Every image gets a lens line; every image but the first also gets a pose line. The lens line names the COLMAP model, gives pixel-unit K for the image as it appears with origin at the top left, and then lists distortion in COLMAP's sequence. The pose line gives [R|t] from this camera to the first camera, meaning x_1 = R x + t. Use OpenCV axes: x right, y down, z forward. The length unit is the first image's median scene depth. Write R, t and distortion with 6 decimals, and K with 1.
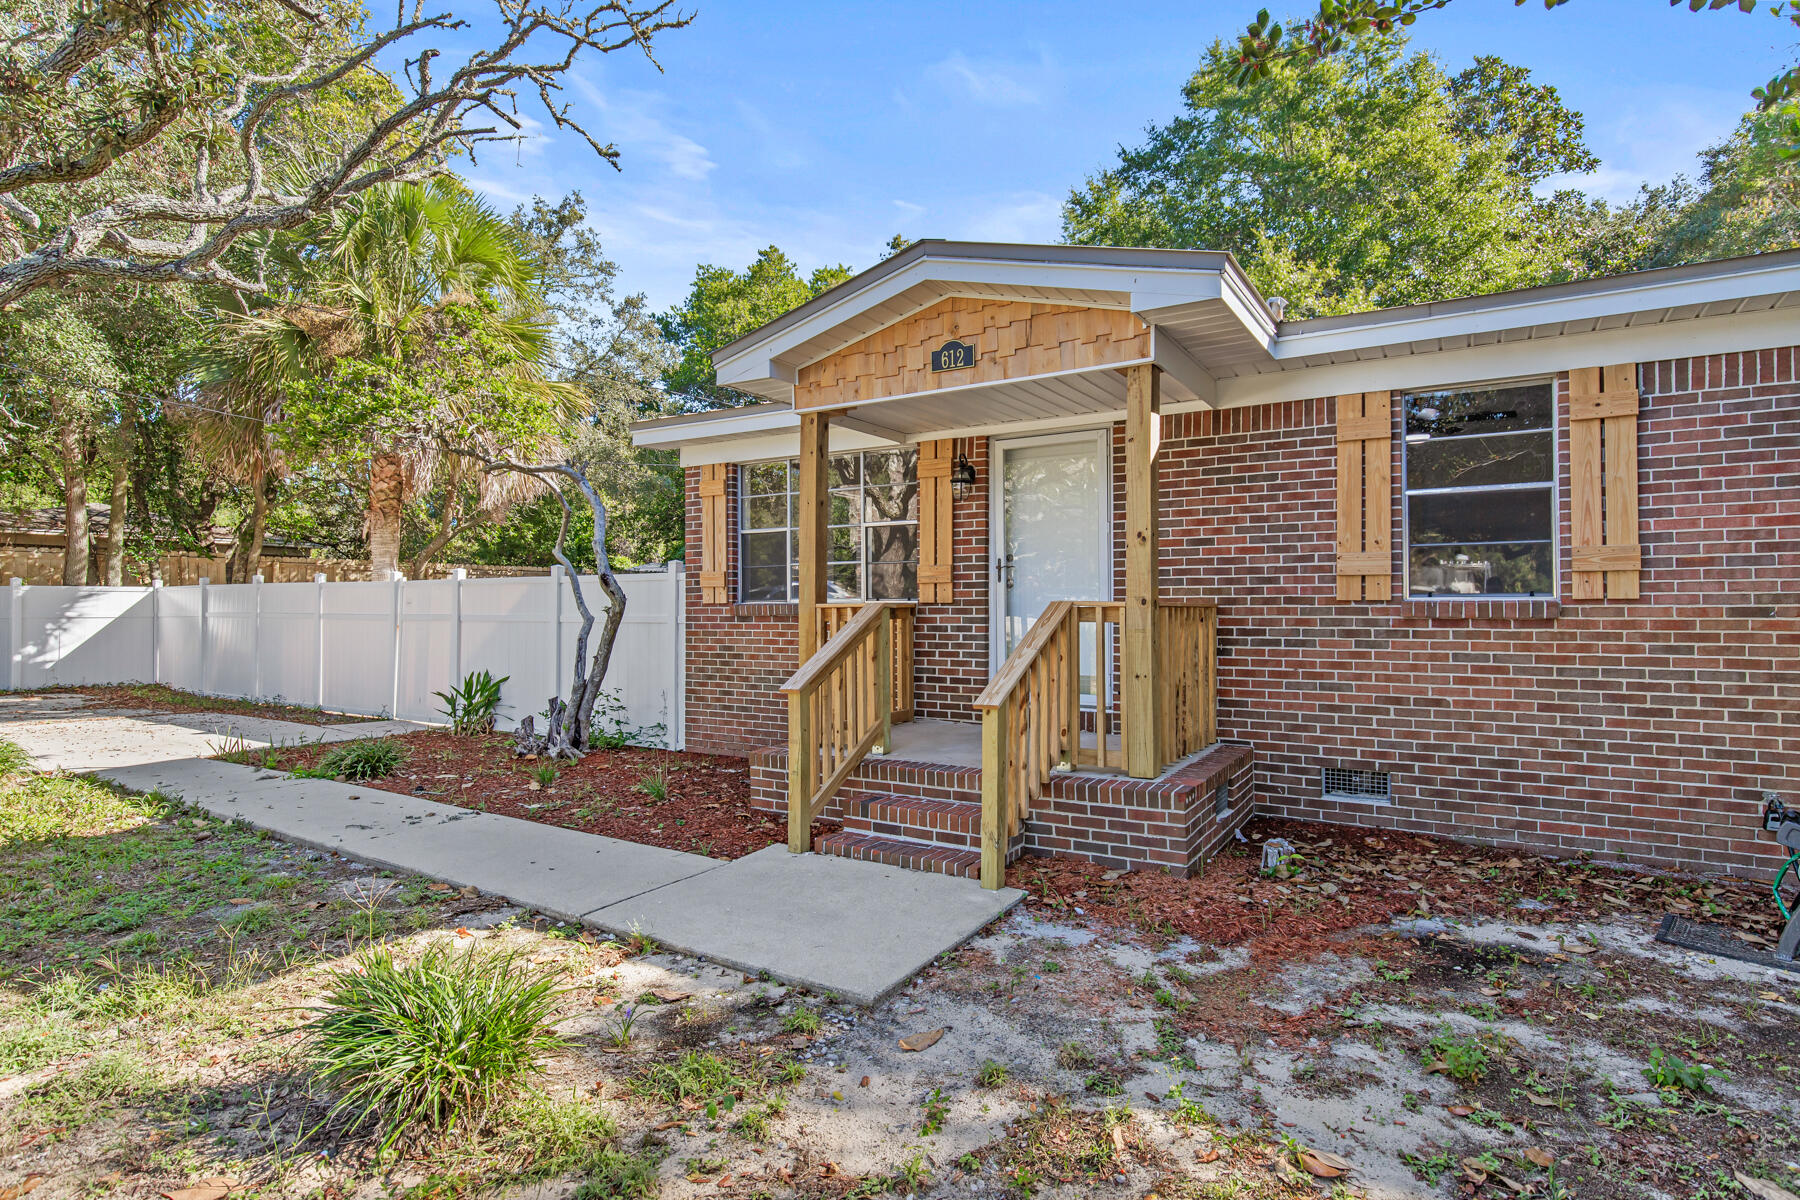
lens RADIAL K [[924.2, 0, 900.0], [0, 924.2, 600.0], [0, 0, 1]] dist [-0.008708, -0.001546]
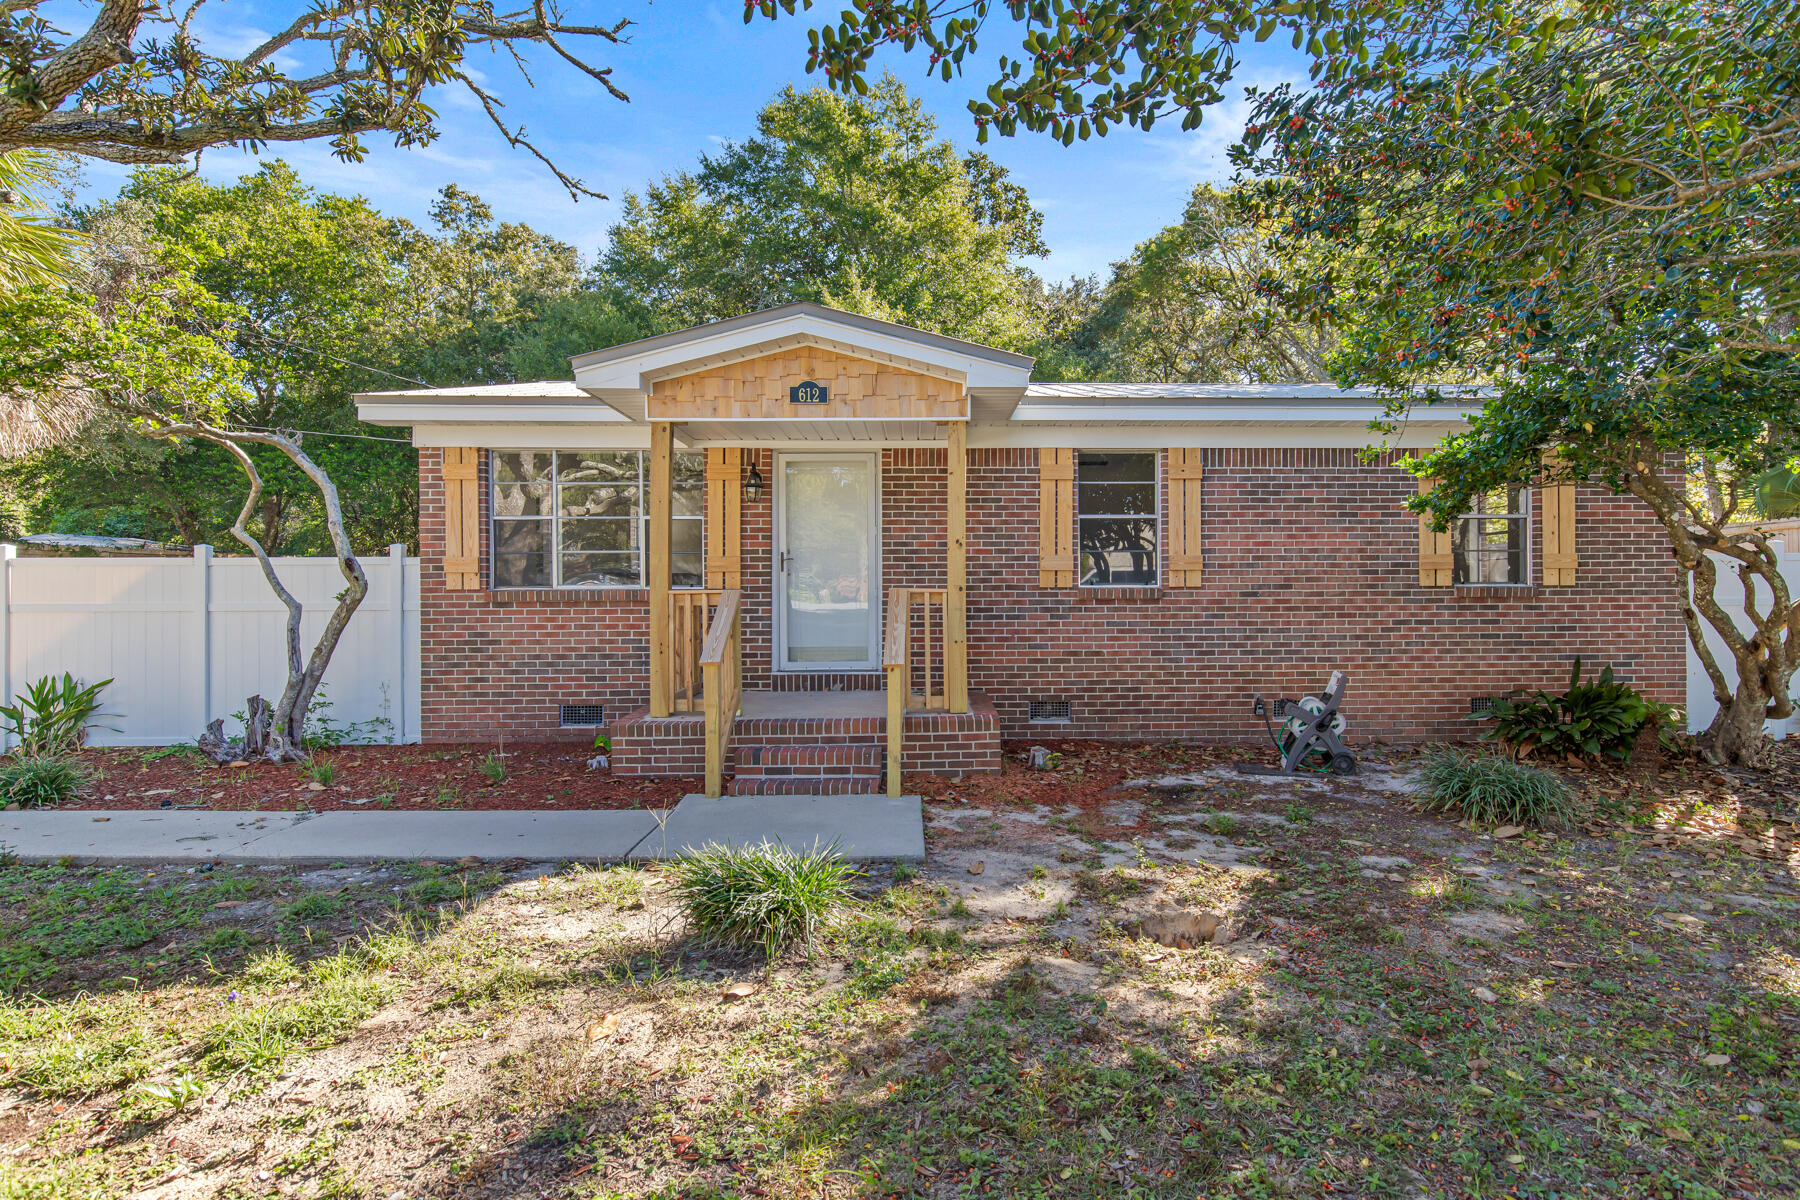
lens RADIAL K [[984.4, 0, 900.5], [0, 984.4, 590.6], [0, 0, 1]] dist [-0.022783, -0.000437]
pose [[0.834592, -0.002506, 0.550863, -0.459885], [-0.001939, 0.999970, 0.007485, -0.004491], [-0.550865, -0.007315, 0.834562, -0.148741]]
